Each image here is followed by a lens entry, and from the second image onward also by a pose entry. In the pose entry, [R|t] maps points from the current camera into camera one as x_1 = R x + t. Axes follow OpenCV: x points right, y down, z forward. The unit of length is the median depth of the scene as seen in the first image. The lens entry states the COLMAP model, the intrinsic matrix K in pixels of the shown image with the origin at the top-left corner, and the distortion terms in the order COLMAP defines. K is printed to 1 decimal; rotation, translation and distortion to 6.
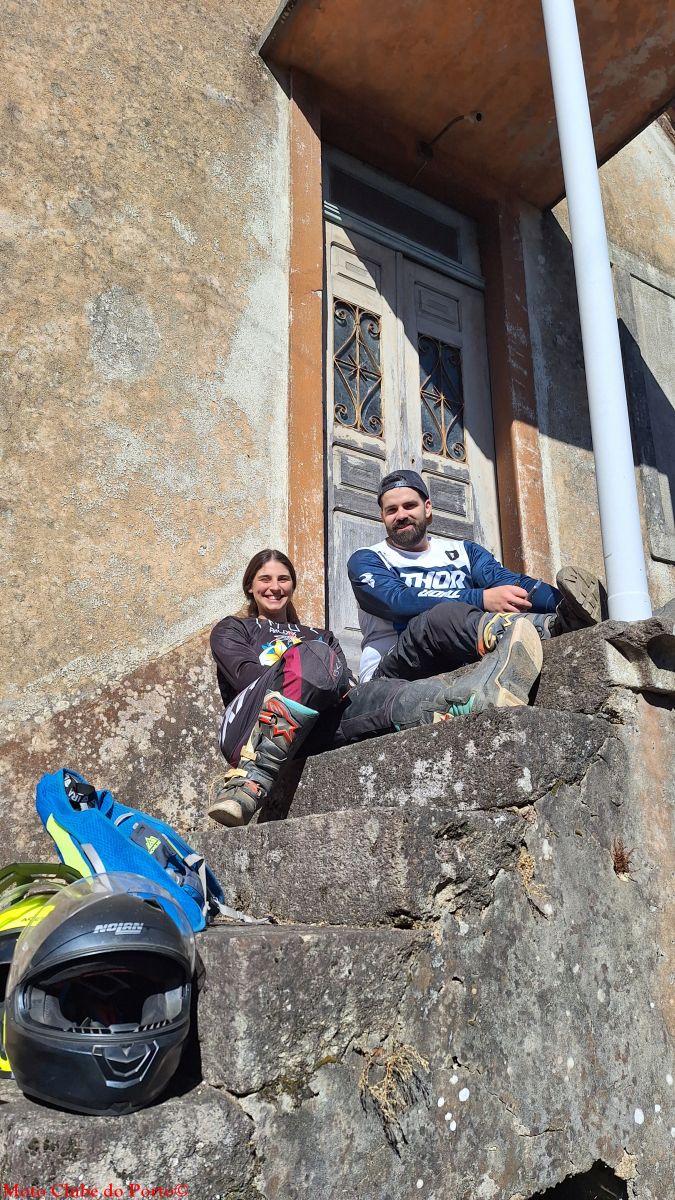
lens RADIAL K [[832.4, 0, 337.5], [0, 832.4, 600.0], [0, 0, 1]] dist [0.095249, -0.107353]
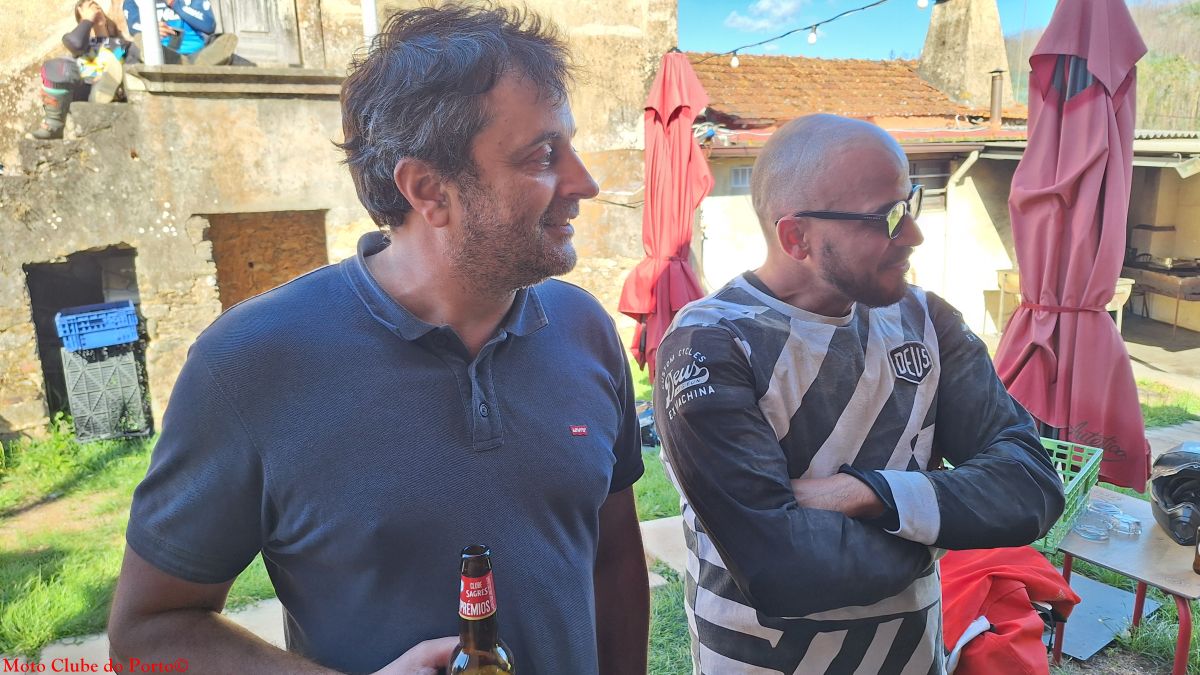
lens RADIAL K [[832.4, 0, 600.0], [0, 832.4, 337.5], [0, 0, 1]] dist [0.095249, -0.107353]
pose [[0.998943, -0.004554, -0.045730, 2.197996], [0.026718, 0.867183, 0.497273, -0.591618], [0.037392, -0.497969, 0.866388, -1.906828]]
